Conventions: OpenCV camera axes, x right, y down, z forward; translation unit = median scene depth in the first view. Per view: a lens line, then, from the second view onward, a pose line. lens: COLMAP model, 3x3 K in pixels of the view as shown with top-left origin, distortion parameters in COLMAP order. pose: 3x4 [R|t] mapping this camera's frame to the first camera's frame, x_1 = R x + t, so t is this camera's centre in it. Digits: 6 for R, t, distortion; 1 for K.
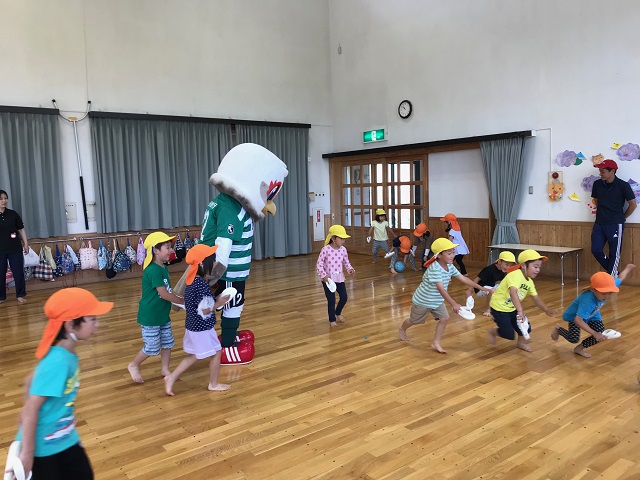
lens RADIAL K [[520.8, 0, 318.4], [0, 520.8, 236.4], [0, 0, 1]] dist [0.006655, 0.002400]
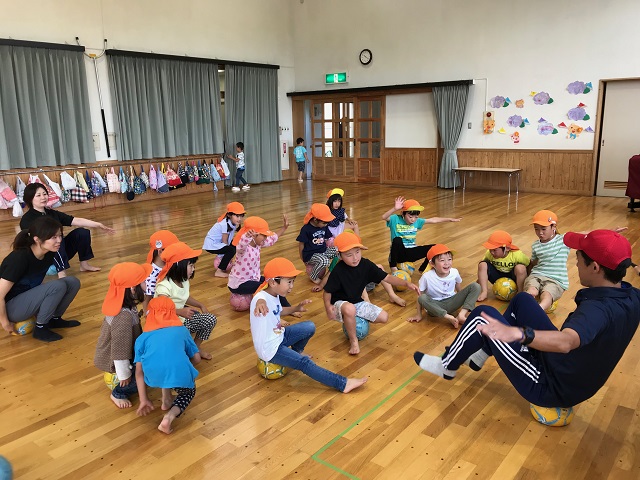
lens RADIAL K [[520.8, 0, 318.4], [0, 520.8, 236.4], [0, 0, 1]] dist [0.006655, 0.002400]
pose [[0.972919, -0.038106, 0.227983, -0.265466], [0.011582, 0.993115, 0.116570, 0.030435], [-0.230855, -0.110773, 0.966662, -0.212855]]
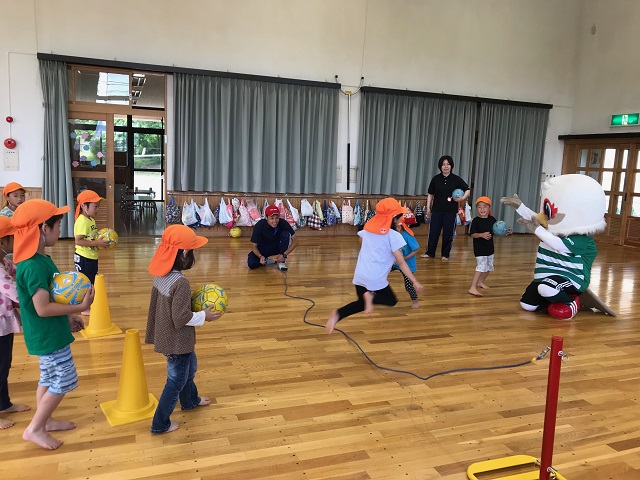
lens RADIAL K [[523.9, 0, 320.0], [0, 523.9, 240.0], [0, 0, 1]] dist [0.019084, 0.002758]
pose [[0.951945, 0.119325, -0.282067, -0.159731], [-0.103179, 0.992091, 0.071474, 0.021102], [0.288365, -0.038936, 0.956729, -0.137373]]
